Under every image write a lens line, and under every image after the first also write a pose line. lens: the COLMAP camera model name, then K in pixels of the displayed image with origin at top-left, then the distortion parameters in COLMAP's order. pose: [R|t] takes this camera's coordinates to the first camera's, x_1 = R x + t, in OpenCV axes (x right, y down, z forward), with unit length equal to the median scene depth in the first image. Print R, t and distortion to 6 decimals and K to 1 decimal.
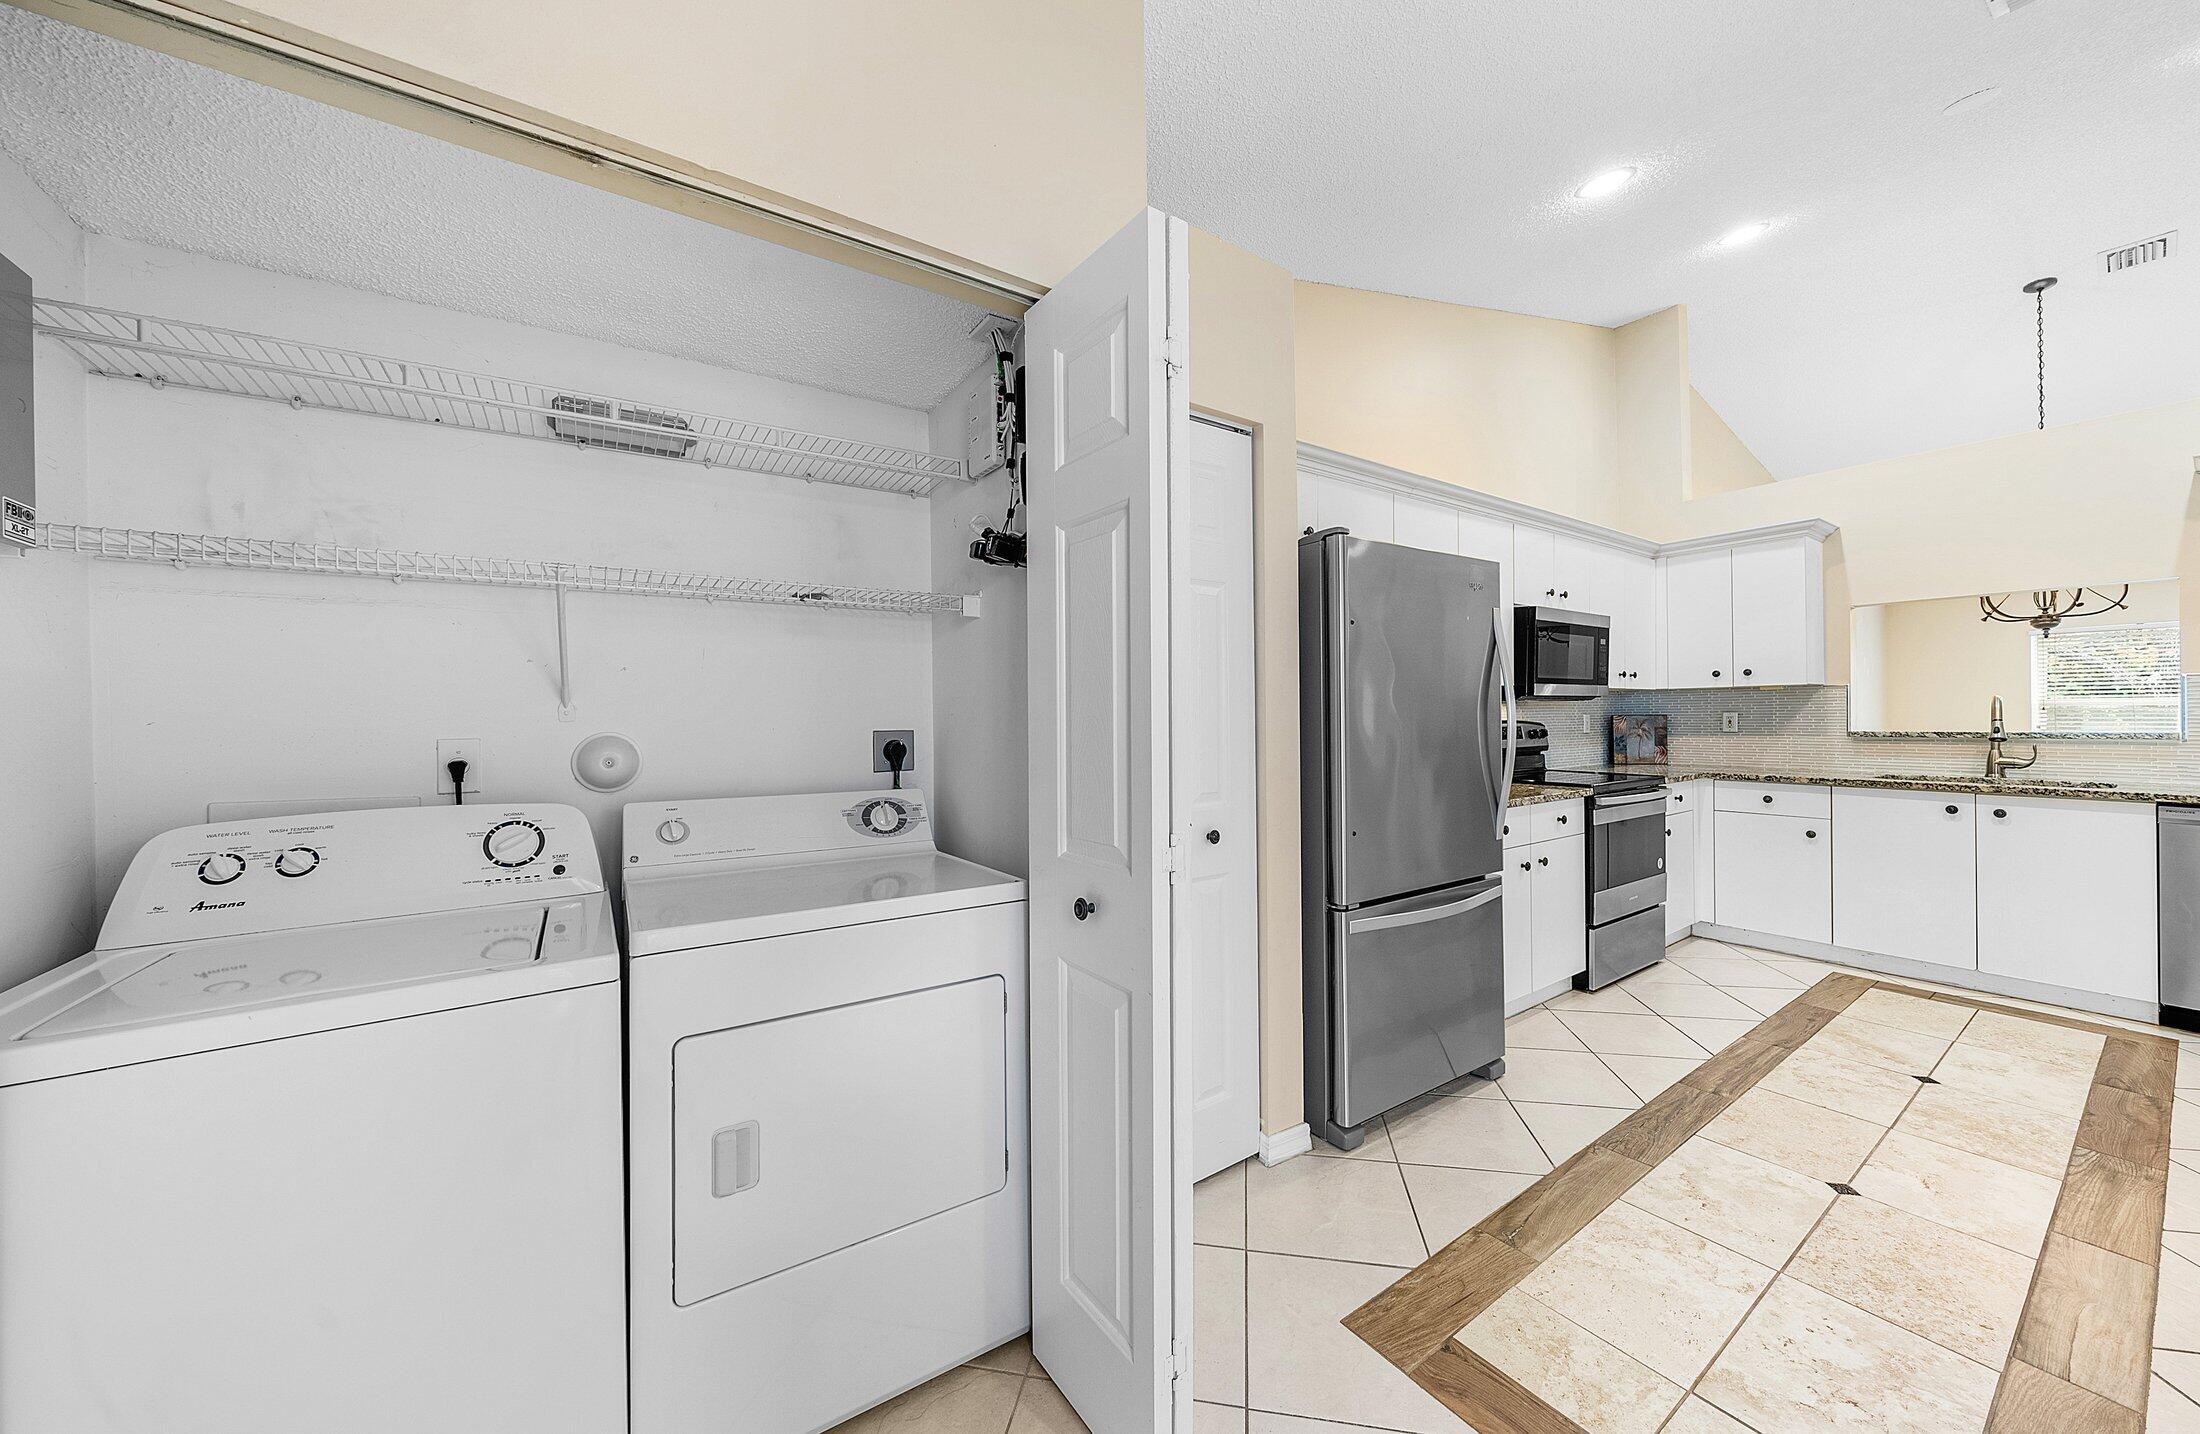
lens RADIAL K [[741.1, 0, 1132.0], [0, 741.1, 715.5], [0, 0, 1]] dist [-0.001130, 0.000032]
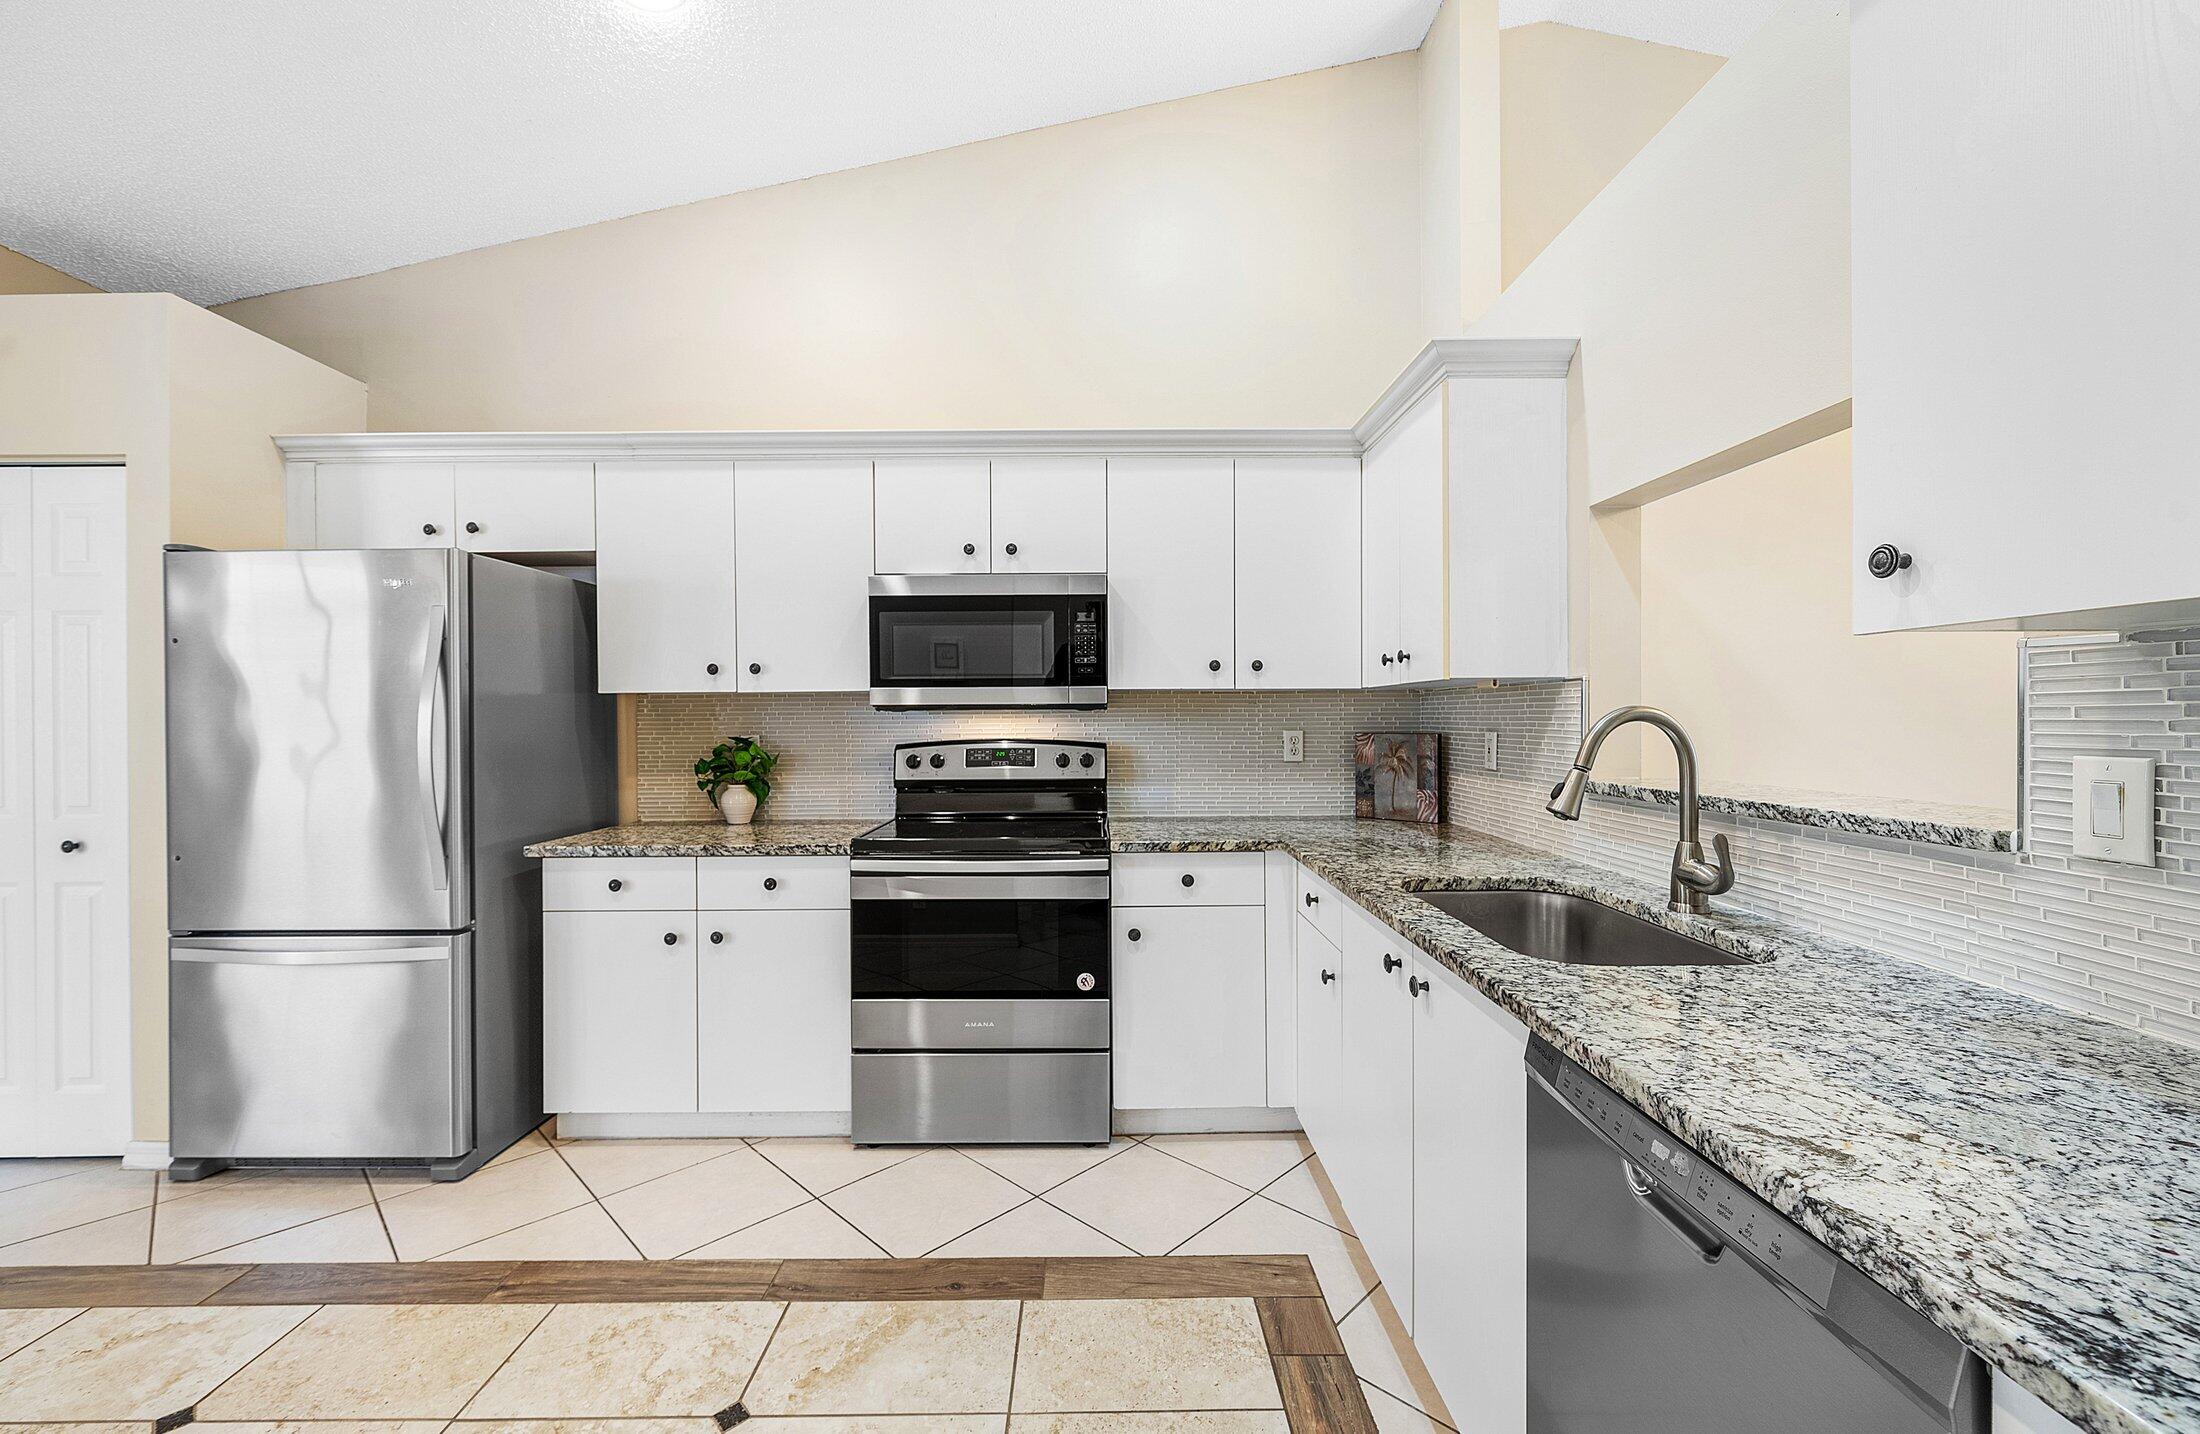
lens RADIAL K [[878.5, 0, 1100.0], [0, 878.5, 717.0], [0, 0, 1]] dist [0.001641, -0.000222]
pose [[0.831331, 0.007291, -0.555730, 1.137431], [-0.003563, 0.999963, 0.007789, -0.022445], [0.555766, -0.004495, 0.831327, 0.418896]]
